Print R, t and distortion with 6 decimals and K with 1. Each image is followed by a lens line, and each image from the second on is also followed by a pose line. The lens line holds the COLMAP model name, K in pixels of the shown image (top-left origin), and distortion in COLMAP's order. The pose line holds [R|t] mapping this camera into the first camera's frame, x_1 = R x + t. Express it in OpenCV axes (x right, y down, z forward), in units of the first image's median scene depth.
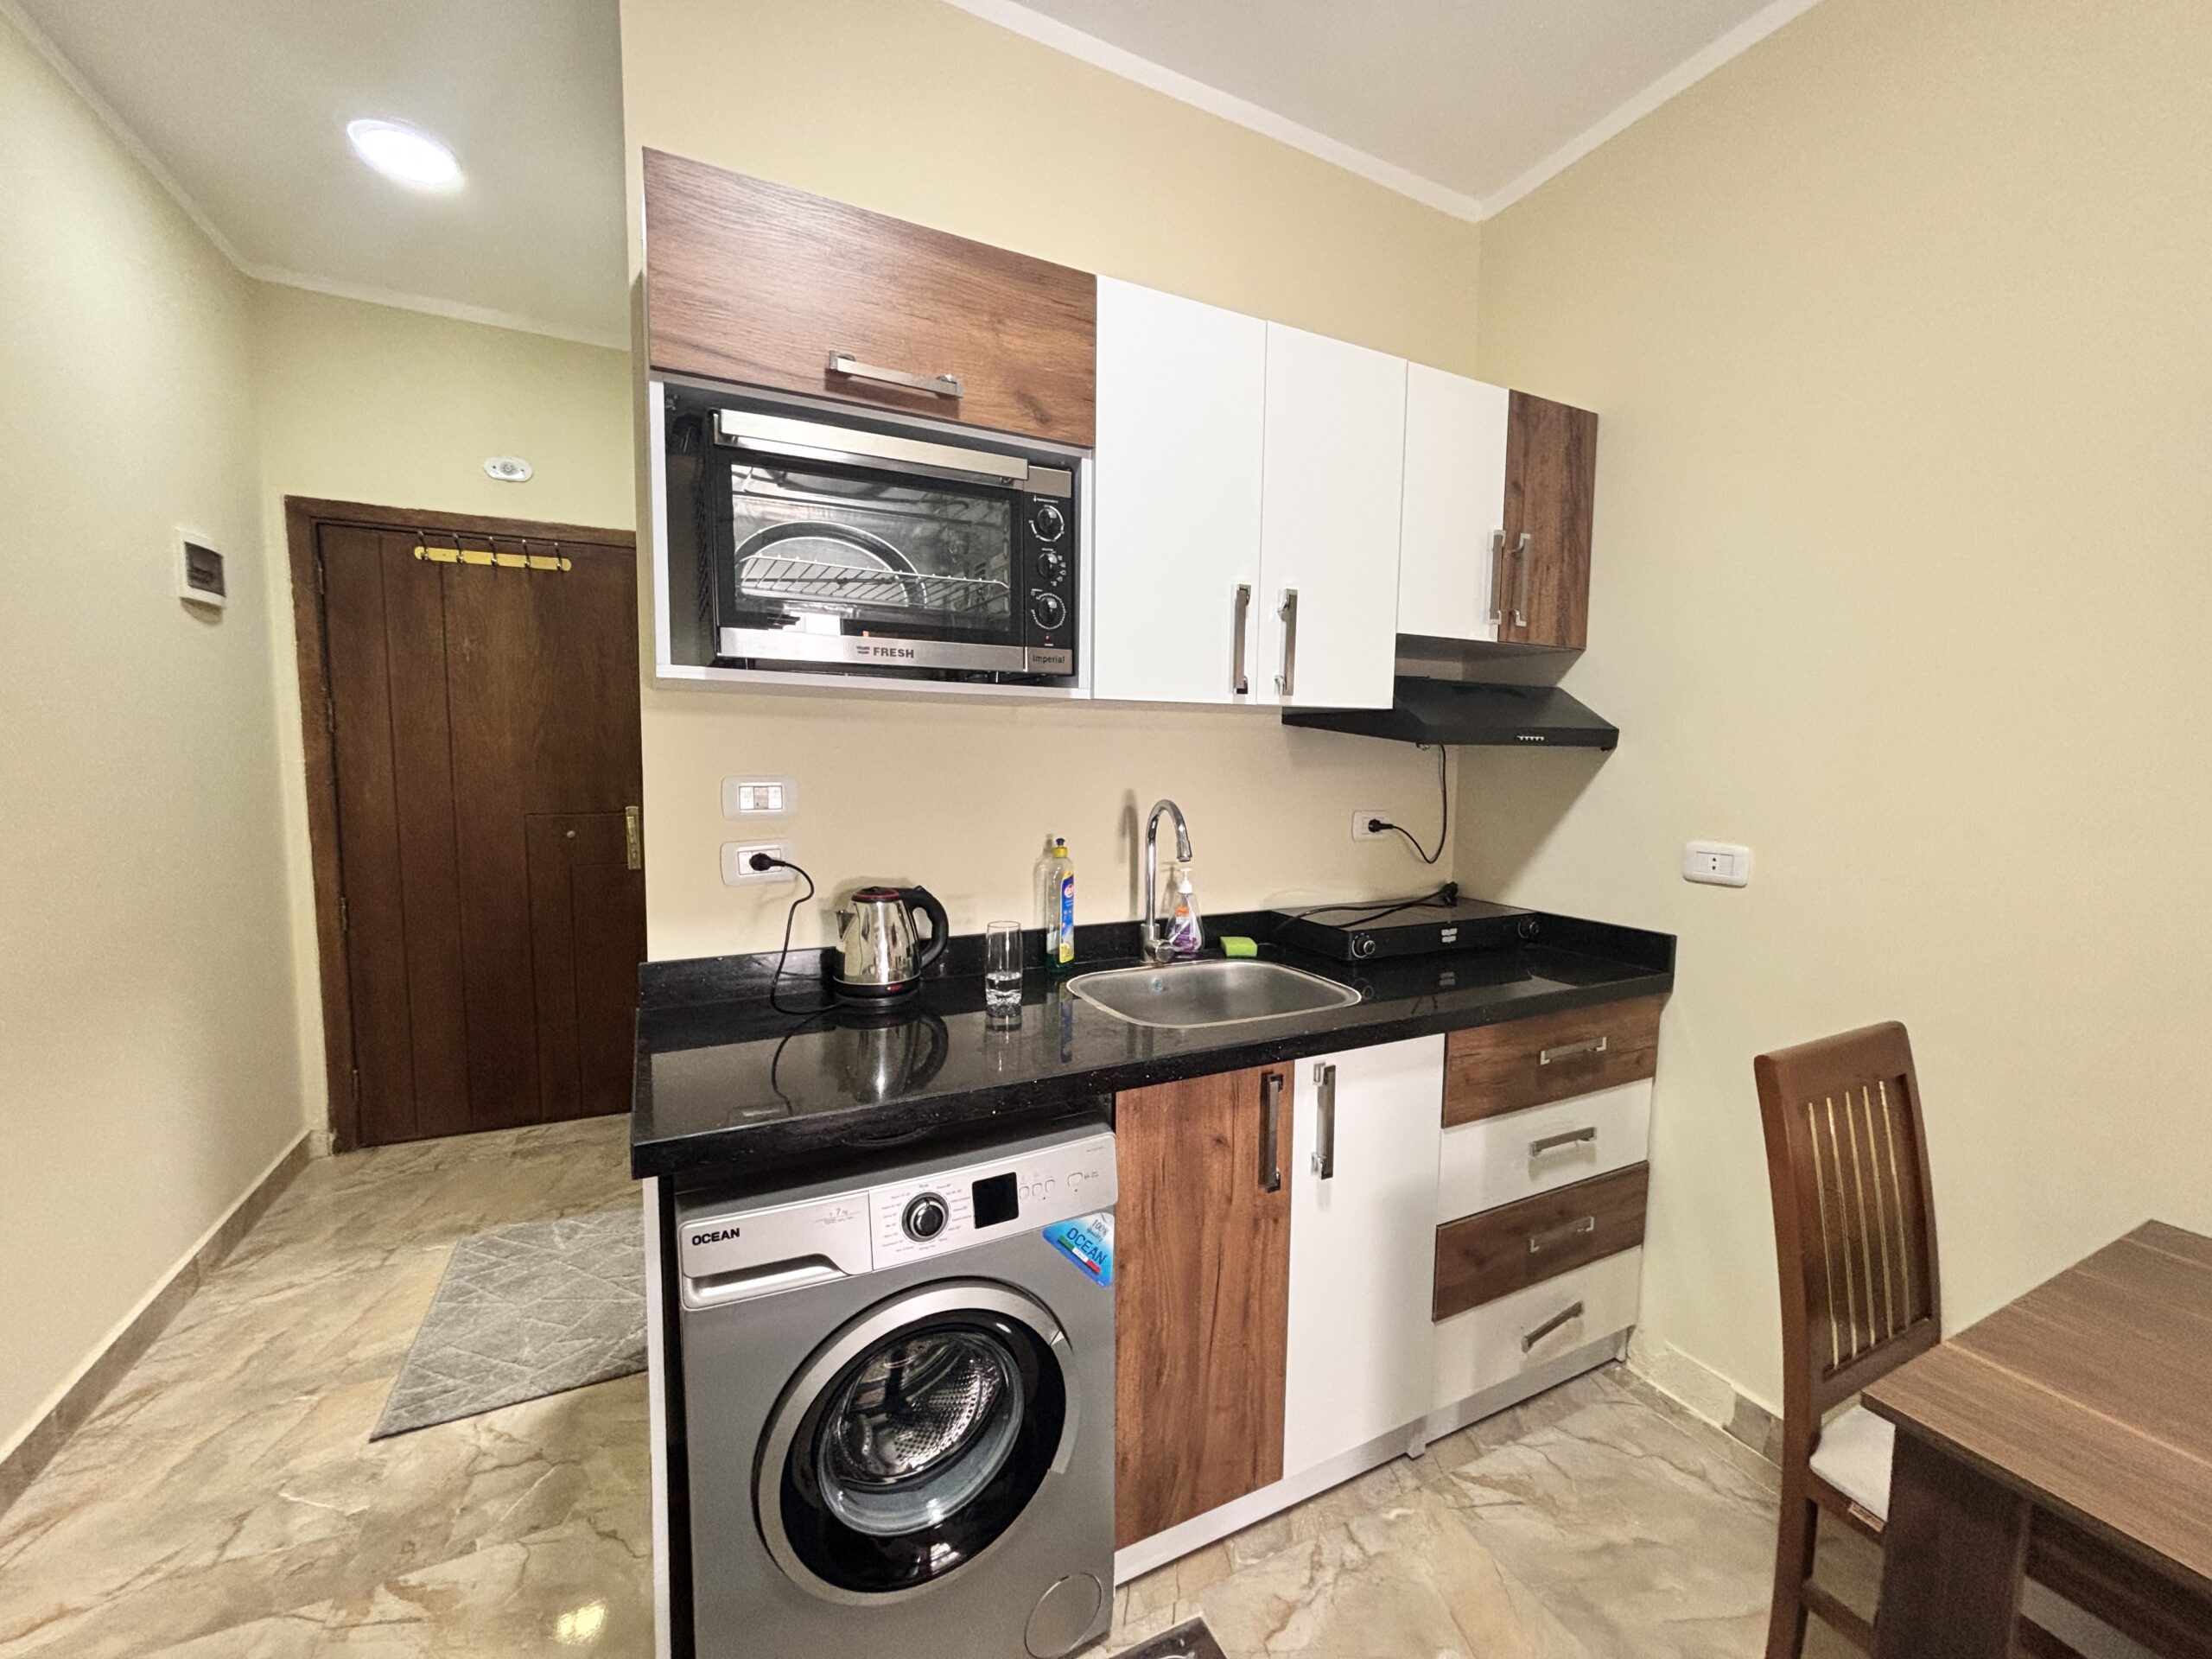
lens RADIAL K [[881.5, 0, 1106.0], [0, 881.5, 829.5], [0, 0, 1]] dist [0.013775, -0.007553]
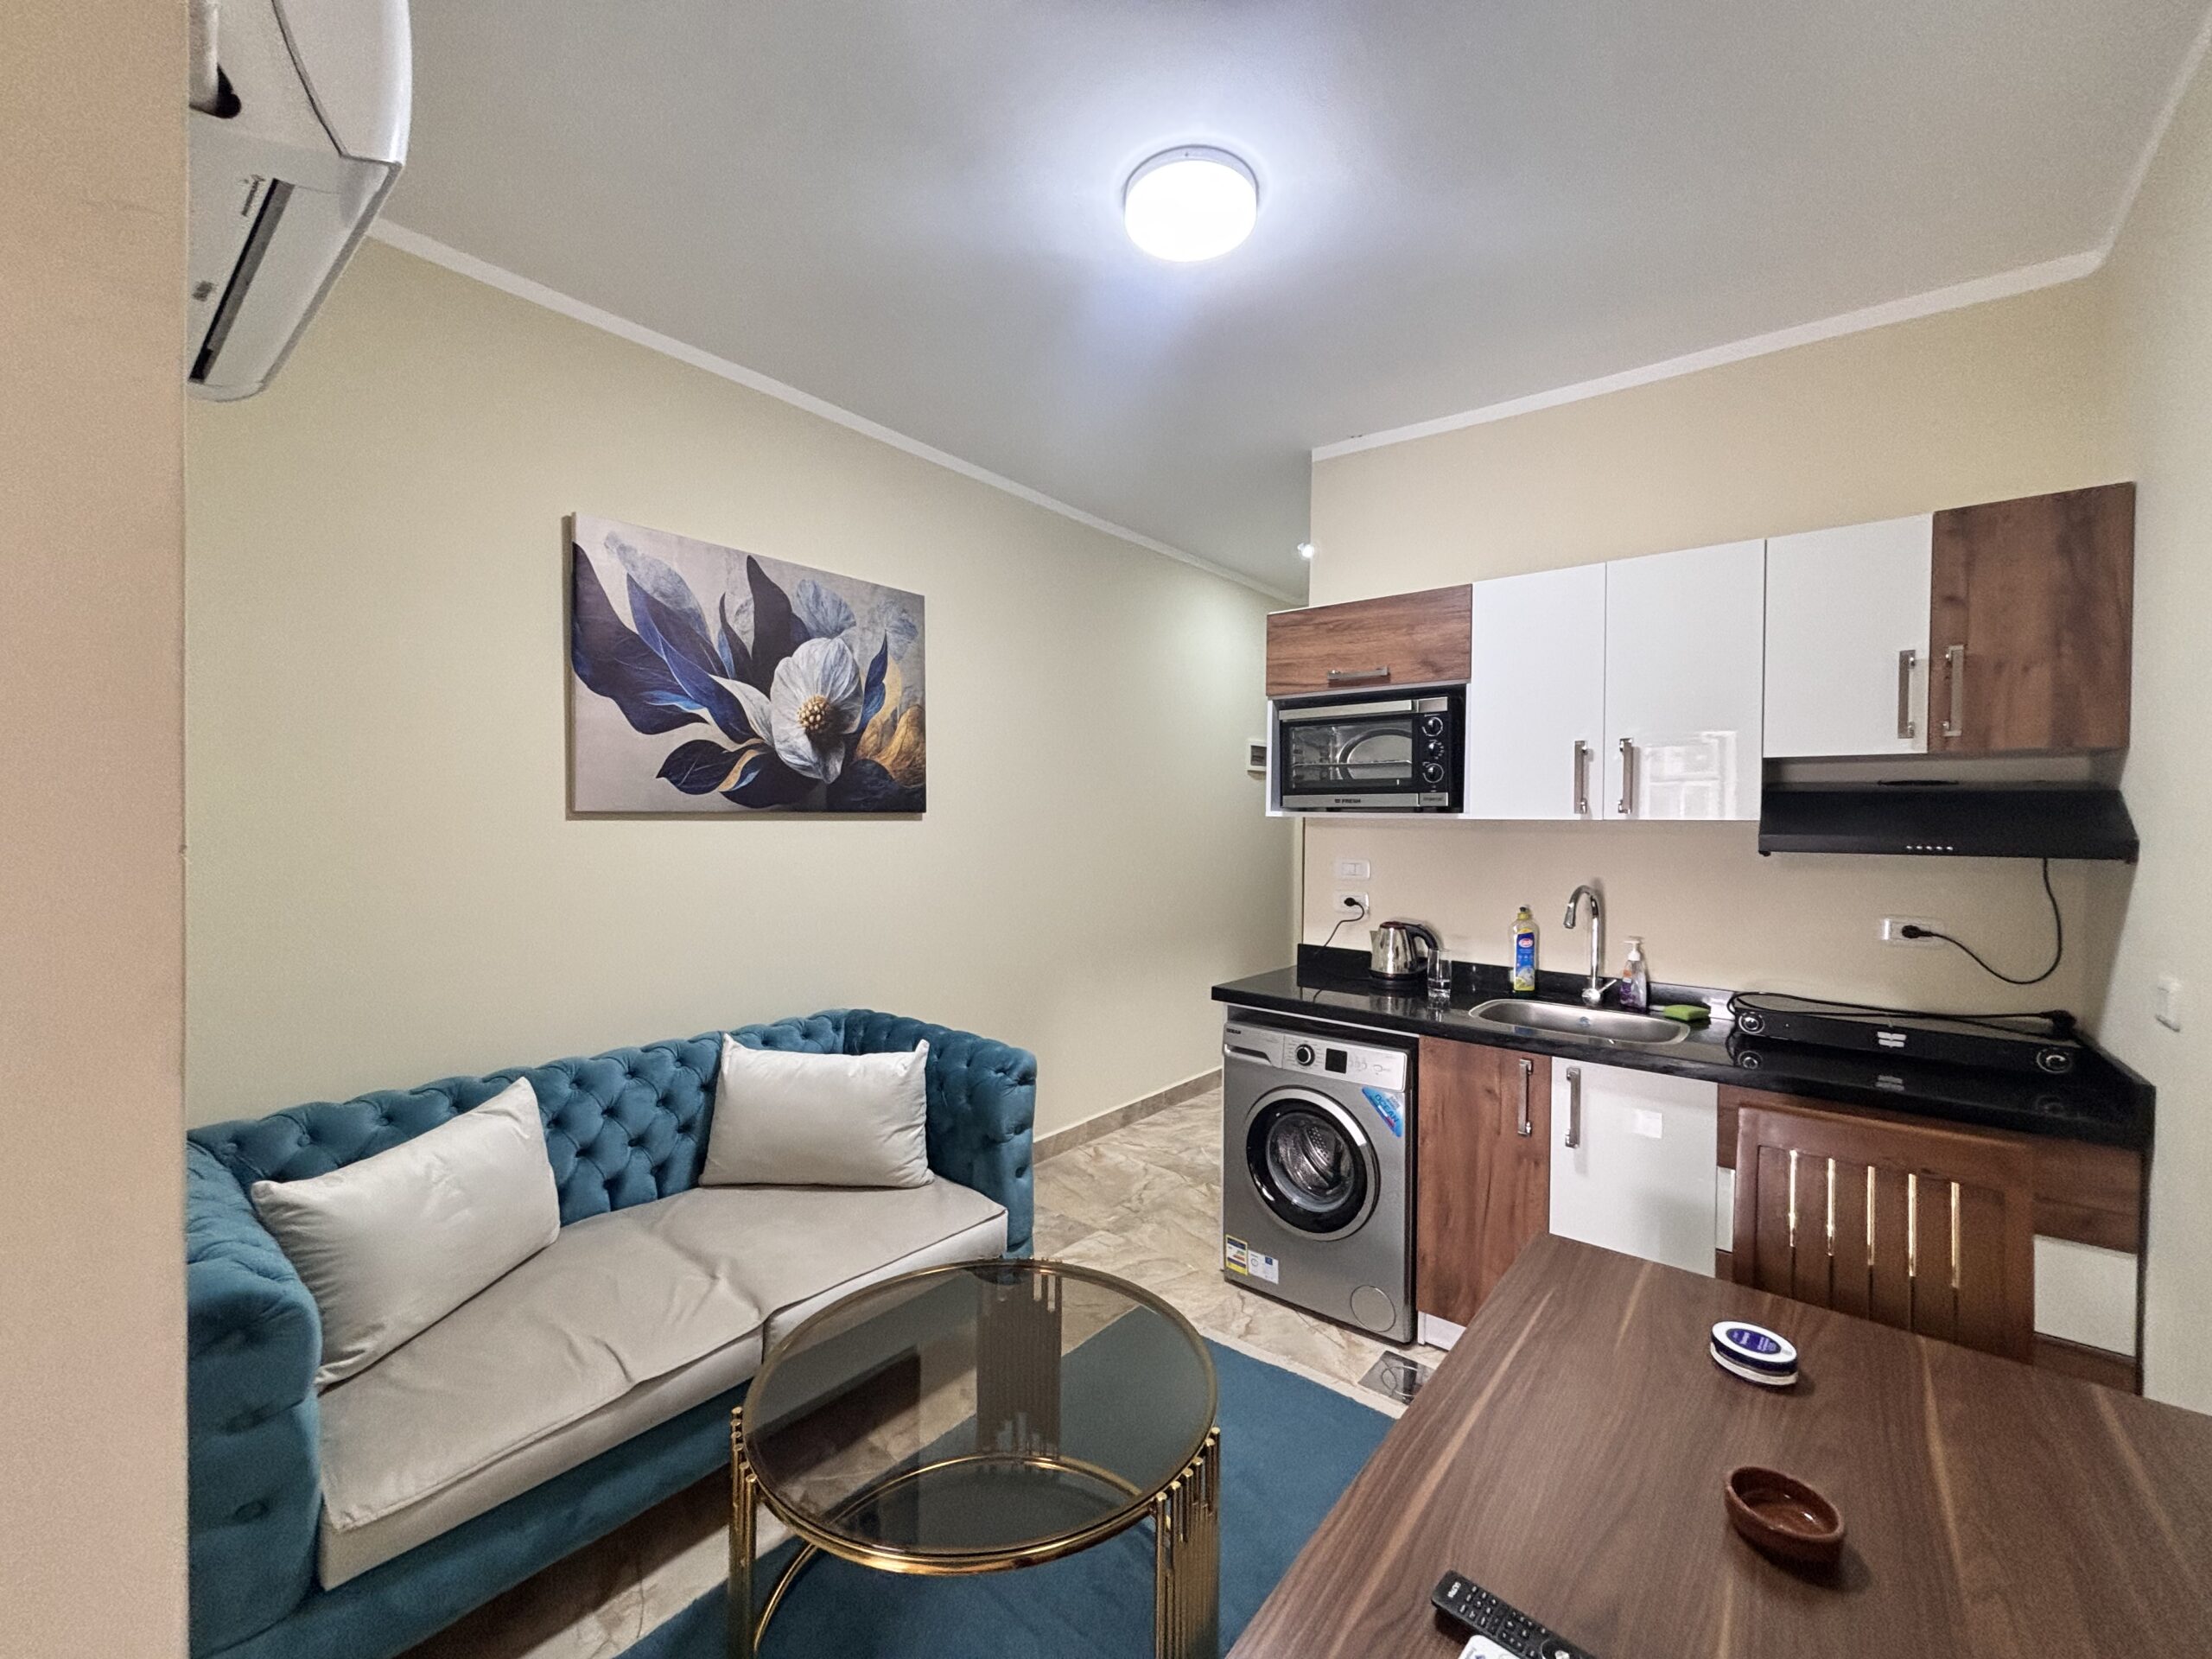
lens RADIAL K [[881.5, 0, 1106.0], [0, 881.5, 829.5], [0, 0, 1]] dist [0.013775, -0.007553]
pose [[0.416199, 0.005130, -0.909259, 1.190131], [-0.085437, 0.995781, -0.033489, -0.011611], [0.905251, 0.091622, 0.414881, -0.325863]]
